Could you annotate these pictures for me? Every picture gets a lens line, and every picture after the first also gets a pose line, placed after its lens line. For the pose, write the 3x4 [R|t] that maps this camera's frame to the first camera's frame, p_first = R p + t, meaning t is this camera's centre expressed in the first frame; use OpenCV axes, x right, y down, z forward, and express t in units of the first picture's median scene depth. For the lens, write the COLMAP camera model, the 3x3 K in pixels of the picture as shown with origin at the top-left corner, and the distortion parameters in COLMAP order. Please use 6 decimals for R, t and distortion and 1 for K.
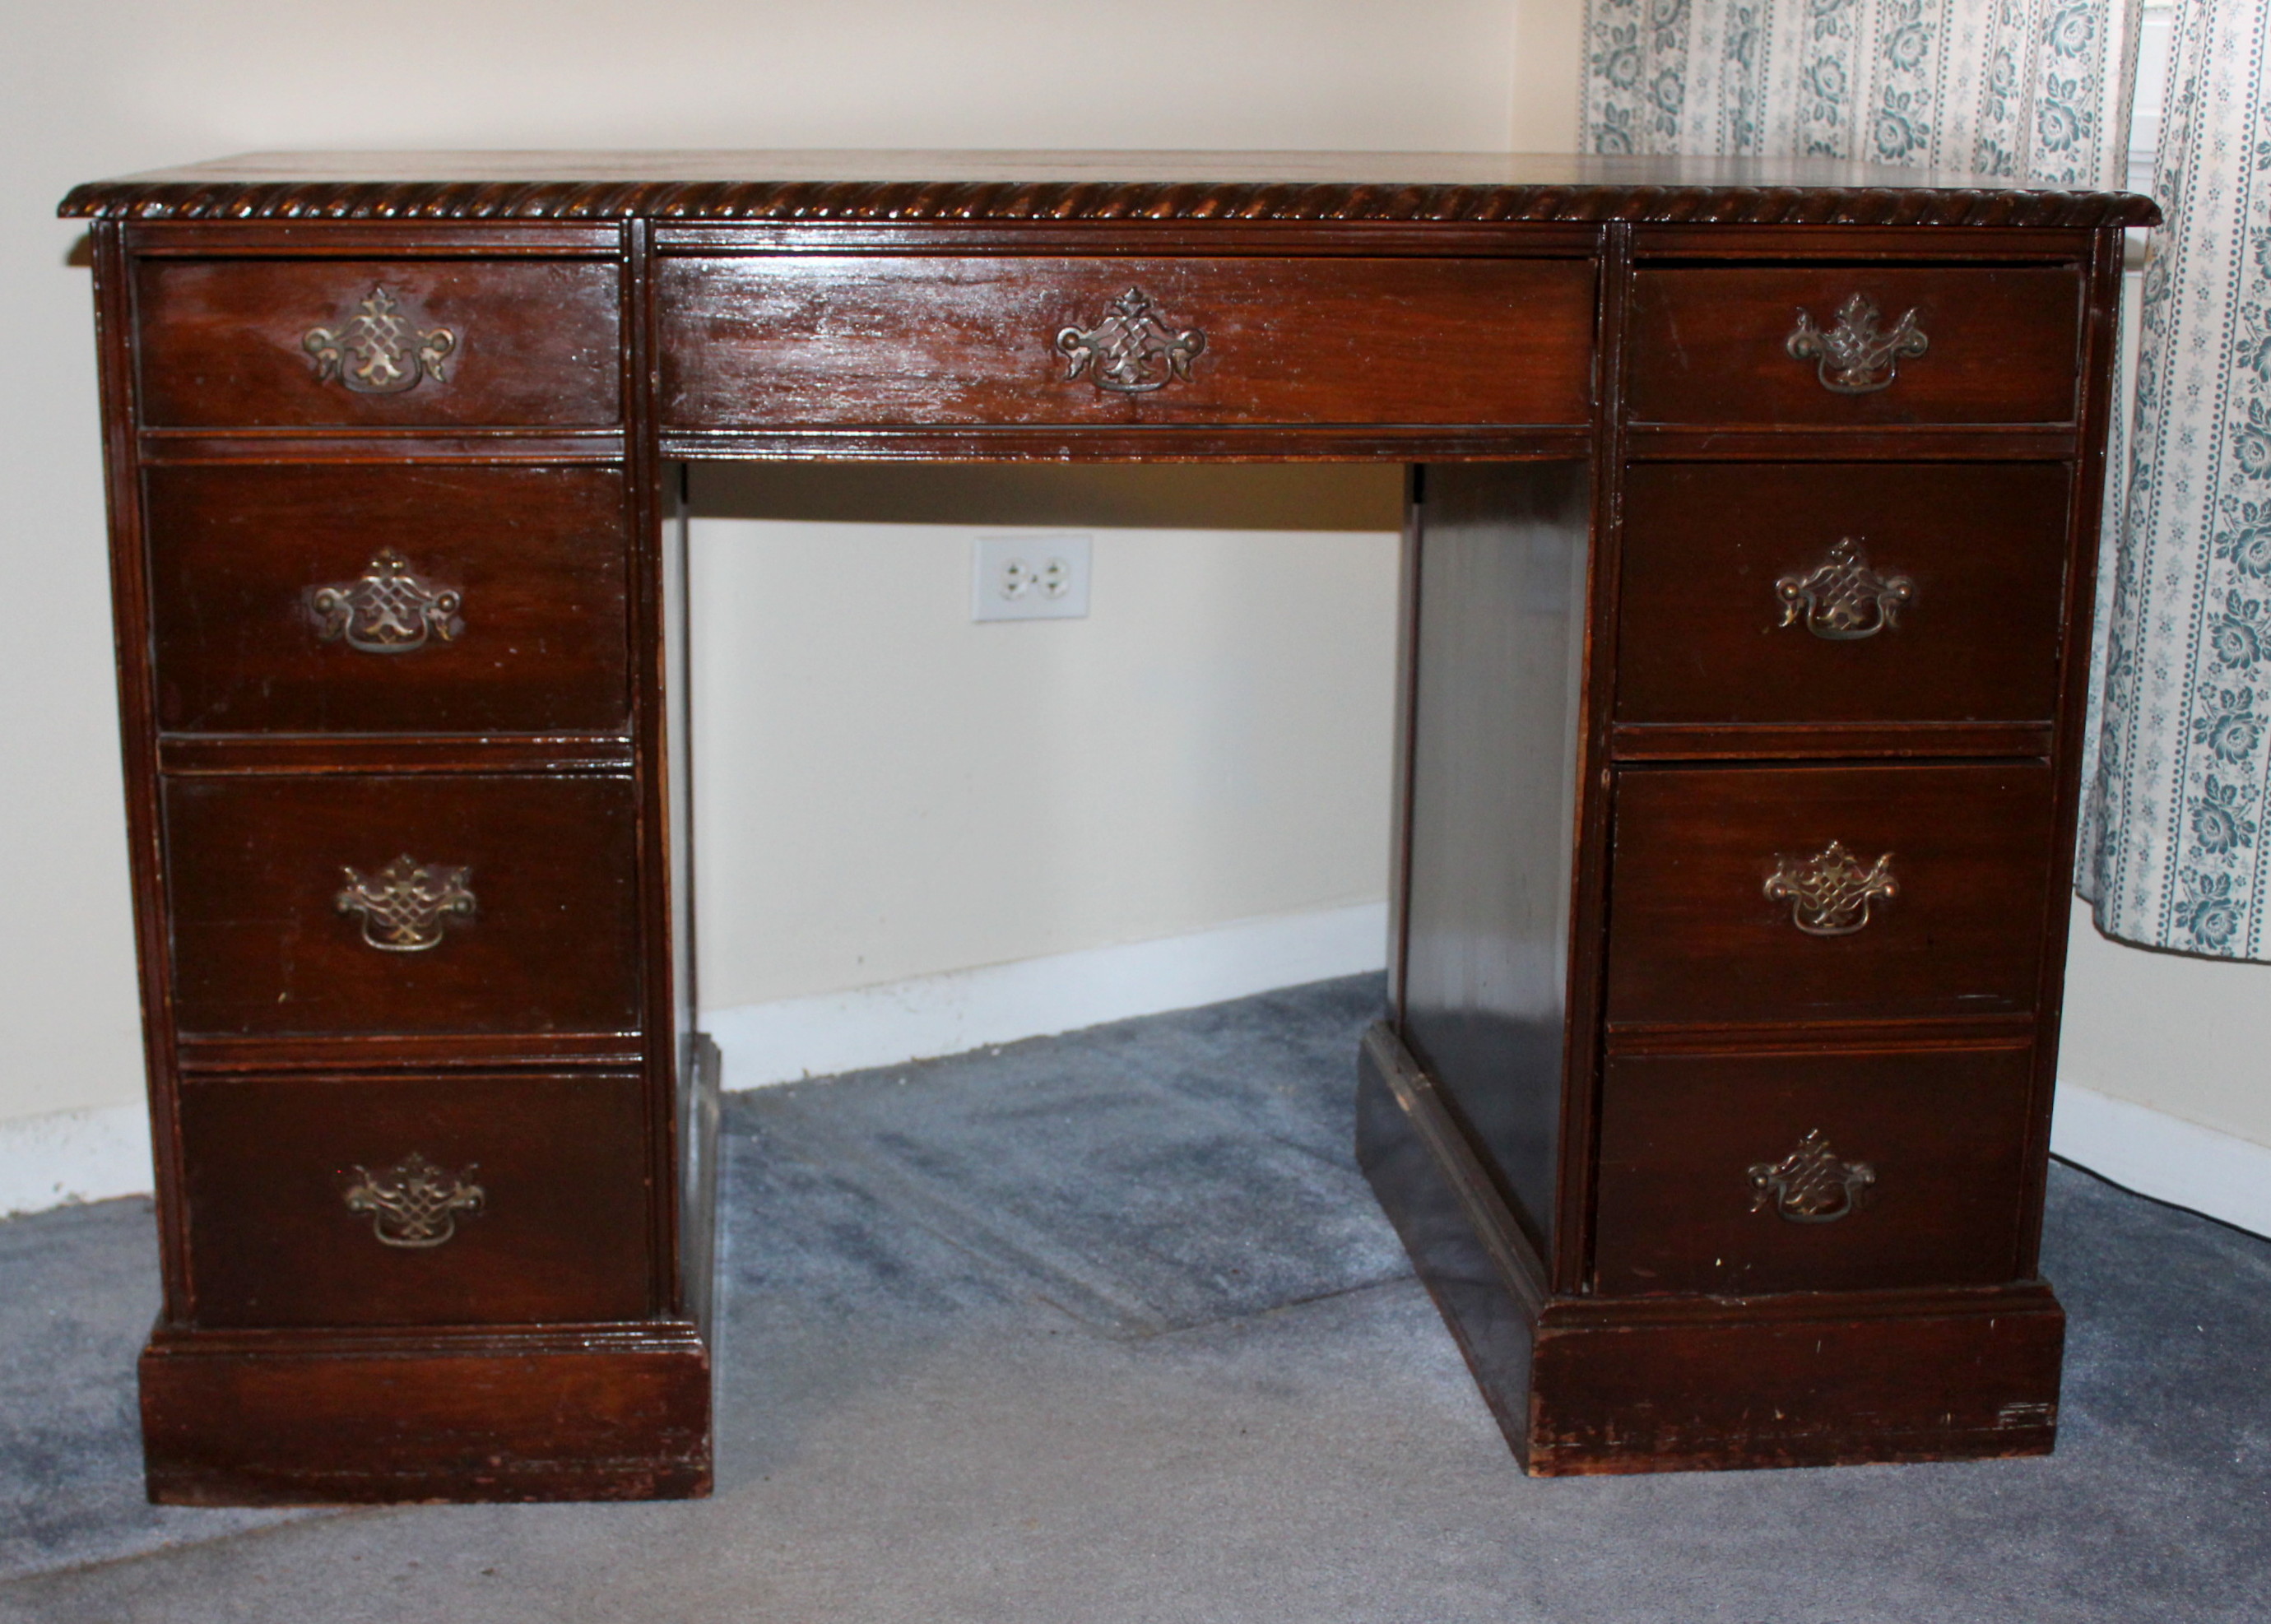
lens RADIAL K [[3210.2, 0, 1188.3], [0, 3210.2, 747.8], [0, 0, 1]] dist [-0.095739, 0.000000]
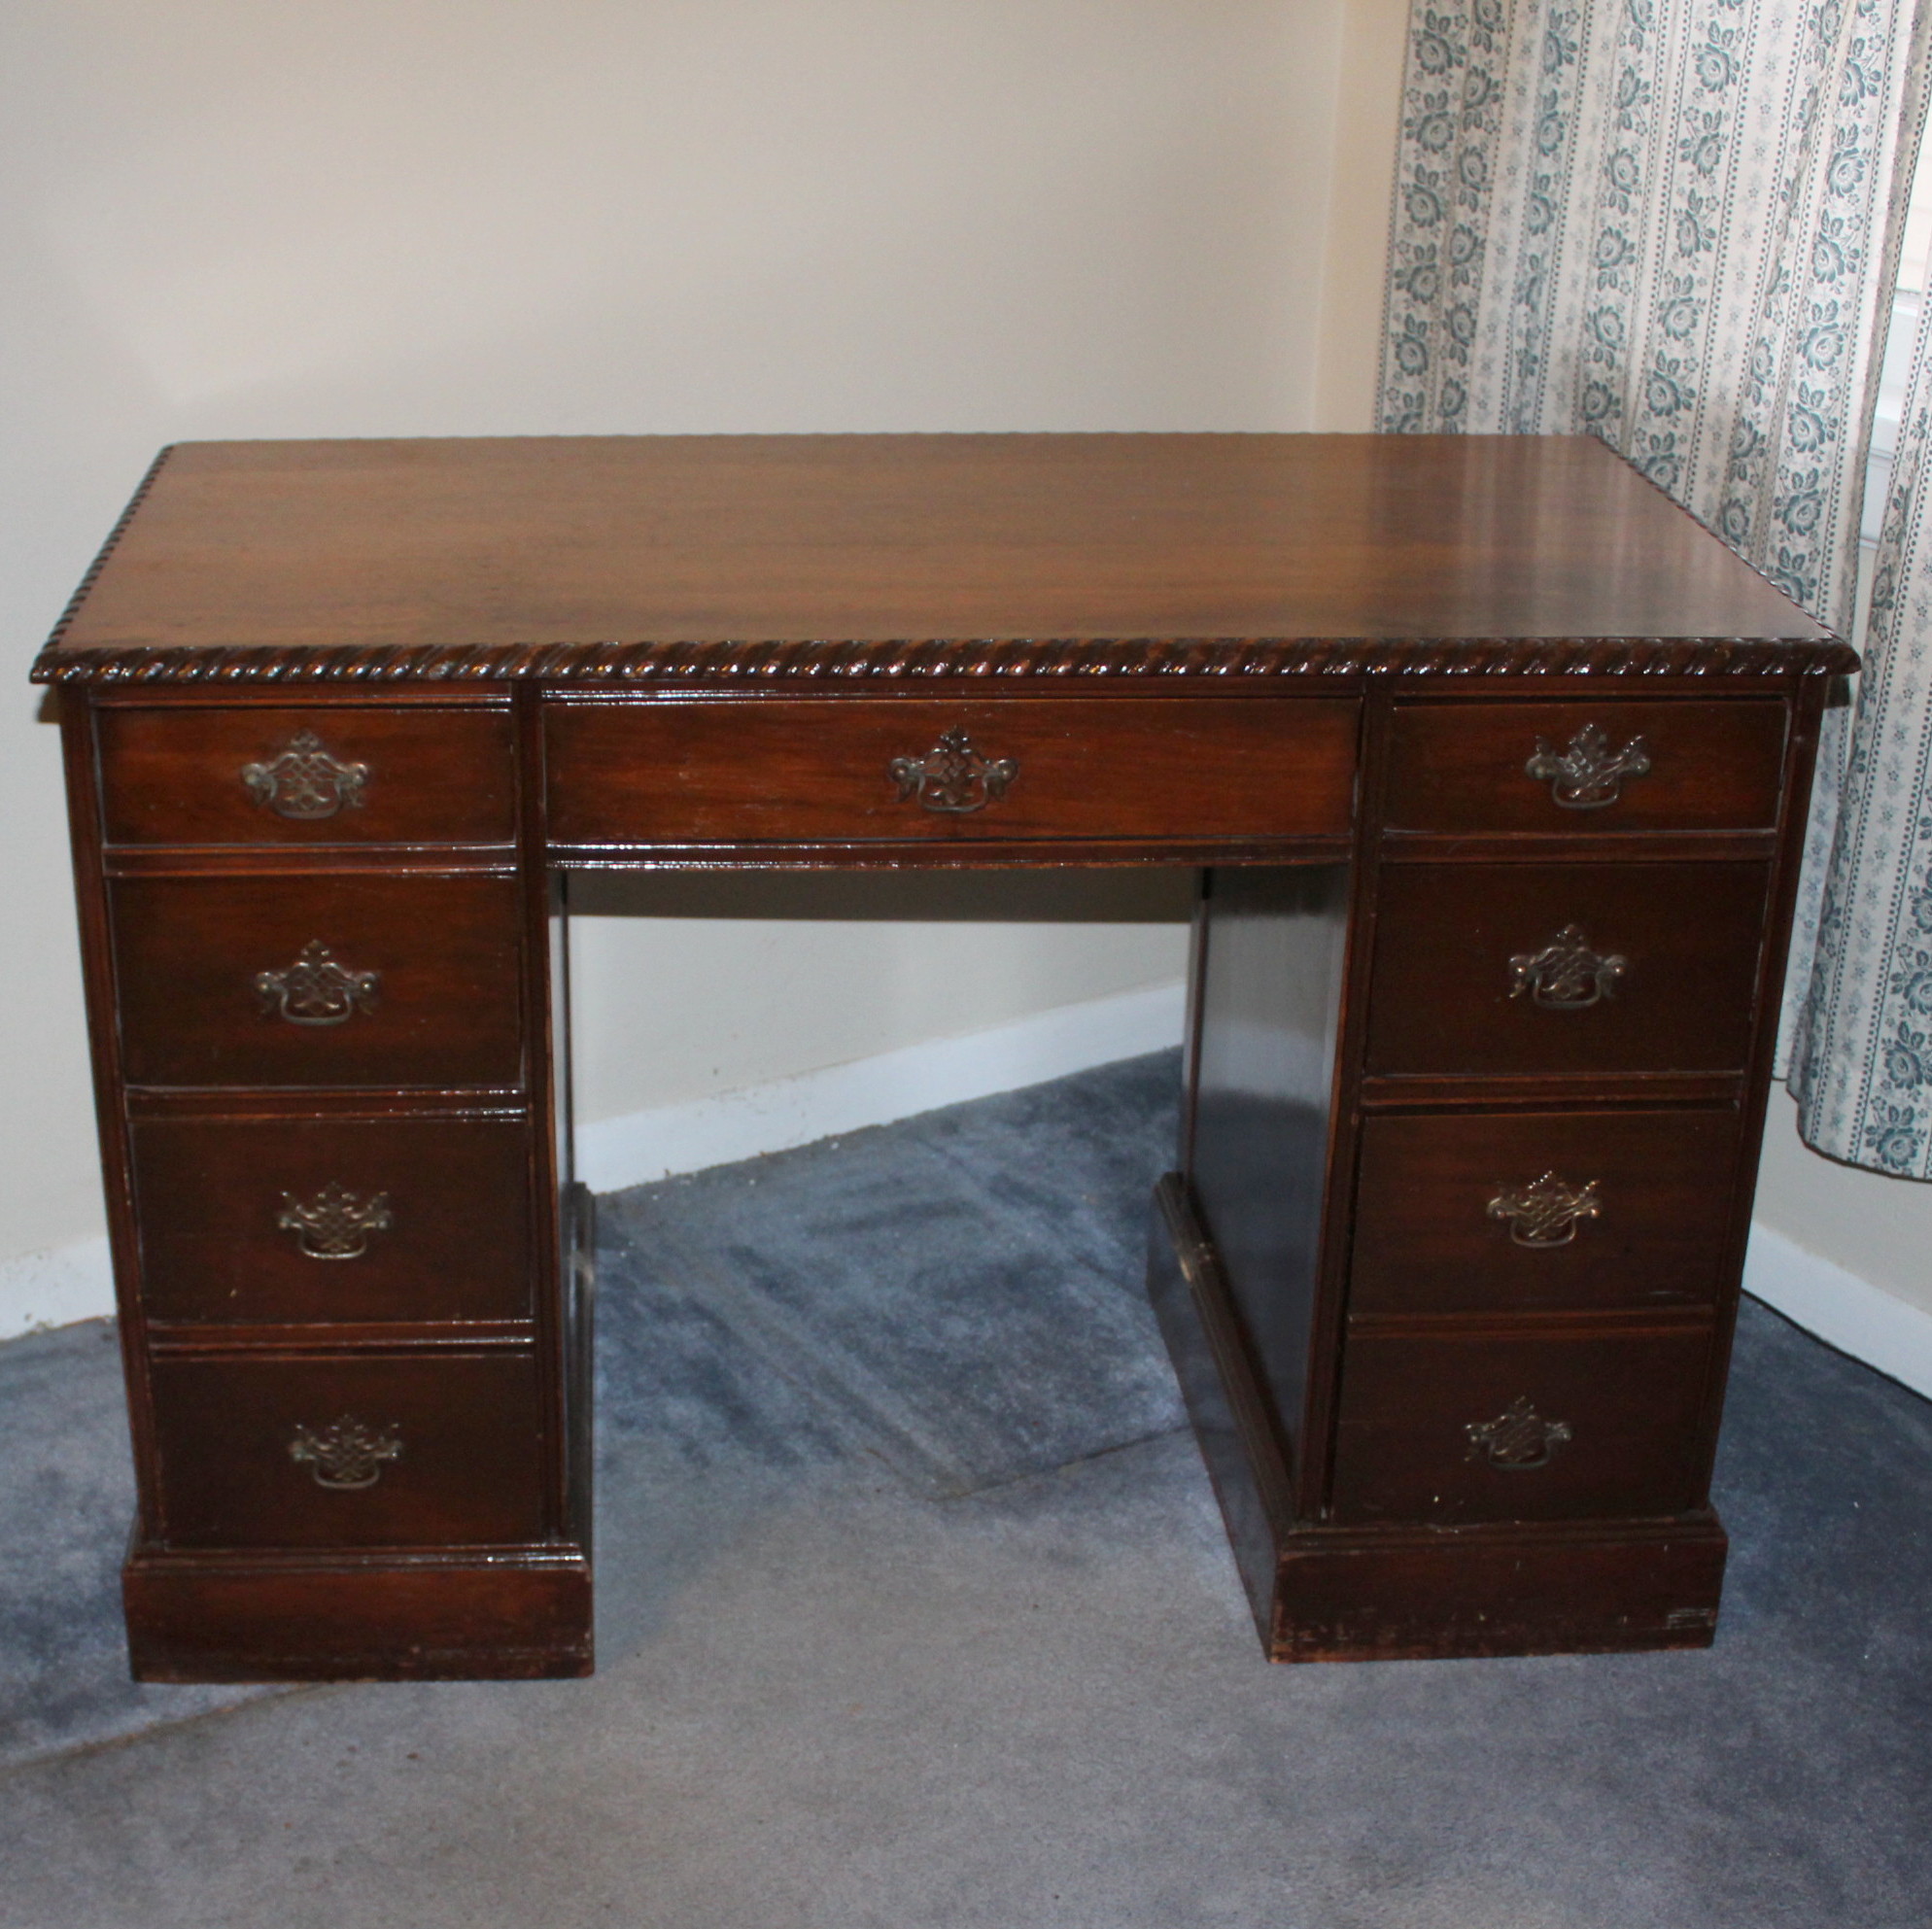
lens RADIAL K [[3138.6, 0, 958.6], [0, 3138.6, 964.5], [0, 0, 1]] dist [-0.126524, 0.000000]
pose [[0.999548, 0.020715, -0.021766, 0.009612], [-0.016691, 0.985122, 0.171045, -0.235686], [0.024985, -0.170605, 0.985023, -0.116490]]
